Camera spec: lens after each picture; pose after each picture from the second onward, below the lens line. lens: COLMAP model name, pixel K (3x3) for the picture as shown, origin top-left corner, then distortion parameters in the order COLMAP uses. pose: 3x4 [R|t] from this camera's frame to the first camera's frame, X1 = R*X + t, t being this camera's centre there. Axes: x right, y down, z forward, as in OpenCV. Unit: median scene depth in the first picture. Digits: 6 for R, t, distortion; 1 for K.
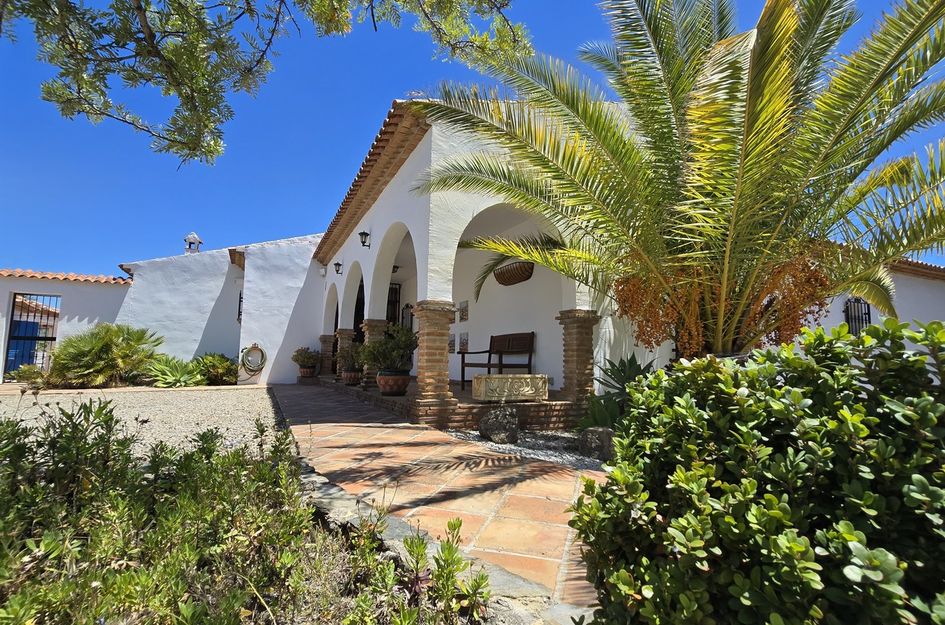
lens RADIAL K [[444.3, 0, 472.5], [0, 444.3, 312.5], [0, 0, 1]] dist [-0.002163, -0.000506]
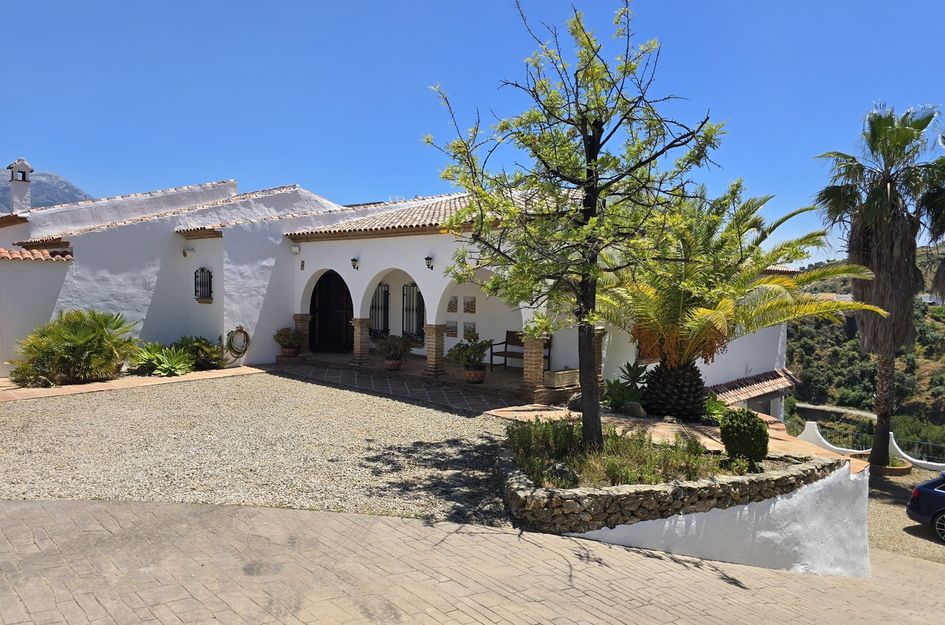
lens RADIAL K [[628.7, 0, 472.5], [0, 628.7, 312.5], [0, 0, 1]] dist [0.001065, 0.000040]
pose [[0.941862, -0.016310, 0.335603, -0.458099], [-0.037034, 0.987696, 0.151939, -0.188992], [-0.333952, -0.155535, 0.929669, -0.468610]]
